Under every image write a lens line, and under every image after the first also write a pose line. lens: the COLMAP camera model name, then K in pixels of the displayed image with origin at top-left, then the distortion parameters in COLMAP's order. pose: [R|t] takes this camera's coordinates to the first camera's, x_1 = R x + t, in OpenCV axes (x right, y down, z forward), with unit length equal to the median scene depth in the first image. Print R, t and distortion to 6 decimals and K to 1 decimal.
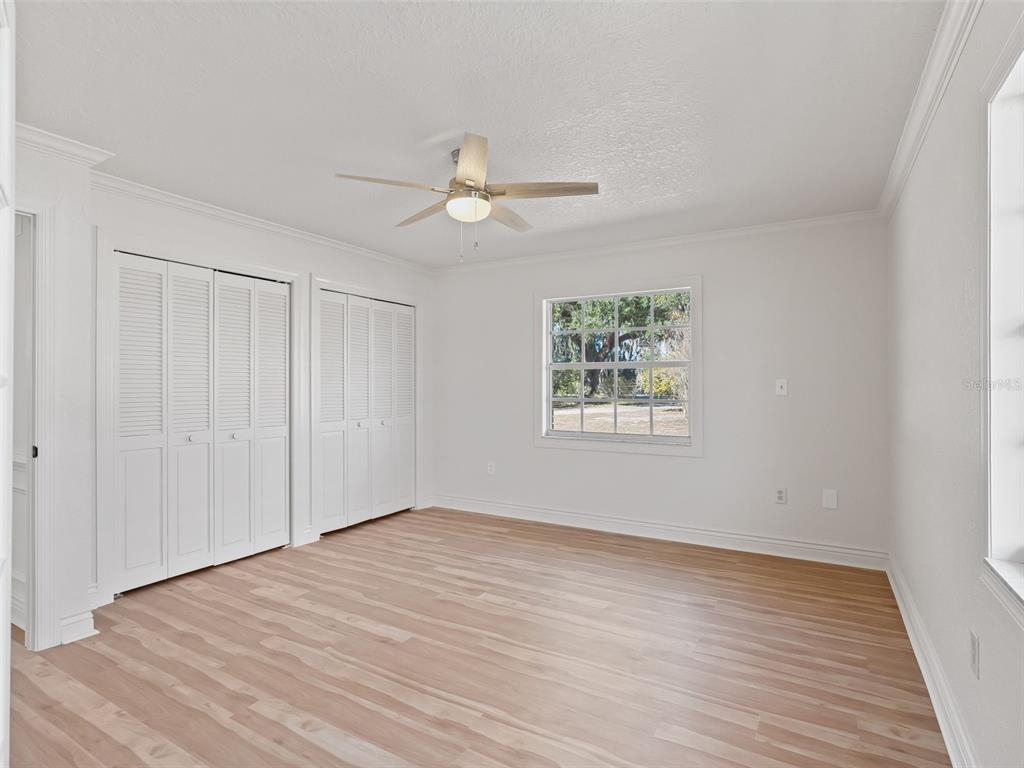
lens RADIAL K [[525.5, 0, 512.8], [0, 525.5, 379.6], [0, 0, 1]] dist [-0.011981, 0.005890]
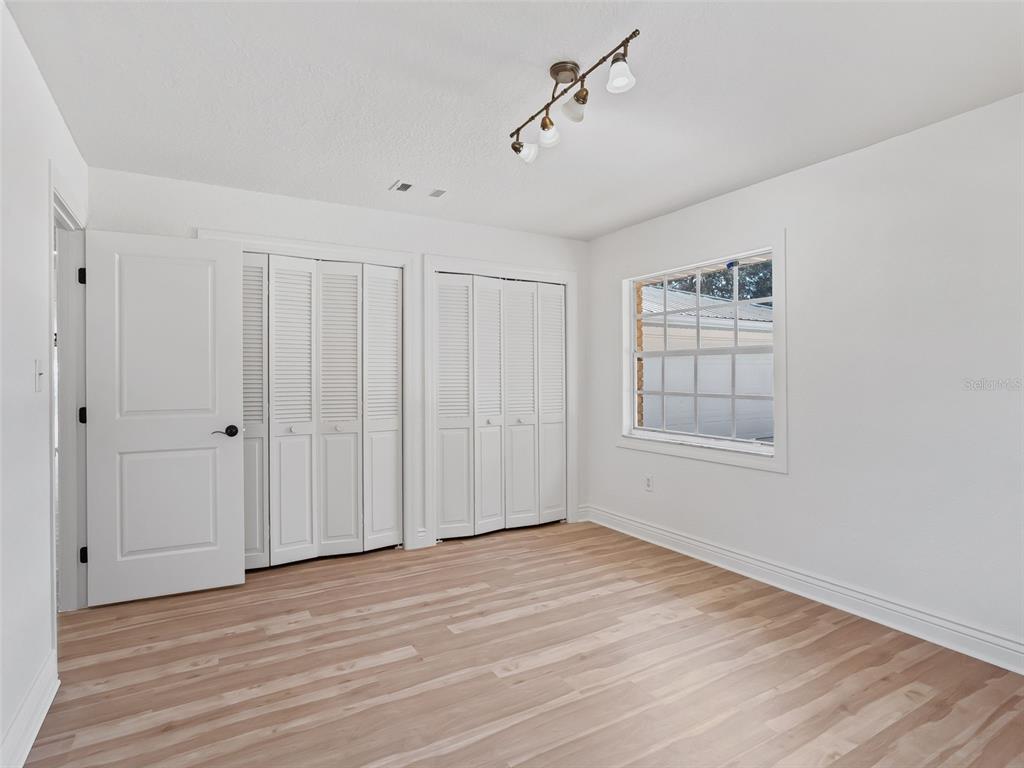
lens RADIAL K [[507.1, 0, 507.9], [0, 507.1, 375.7], [0, 0, 1]] dist [-0.027030, 0.001096]
pose [[0.862625, 0.004823, -0.505821, 0.223243], [-0.000911, 0.999968, 0.007981, 0.002205], [0.505843, -0.006424, 0.862602, 0.358282]]
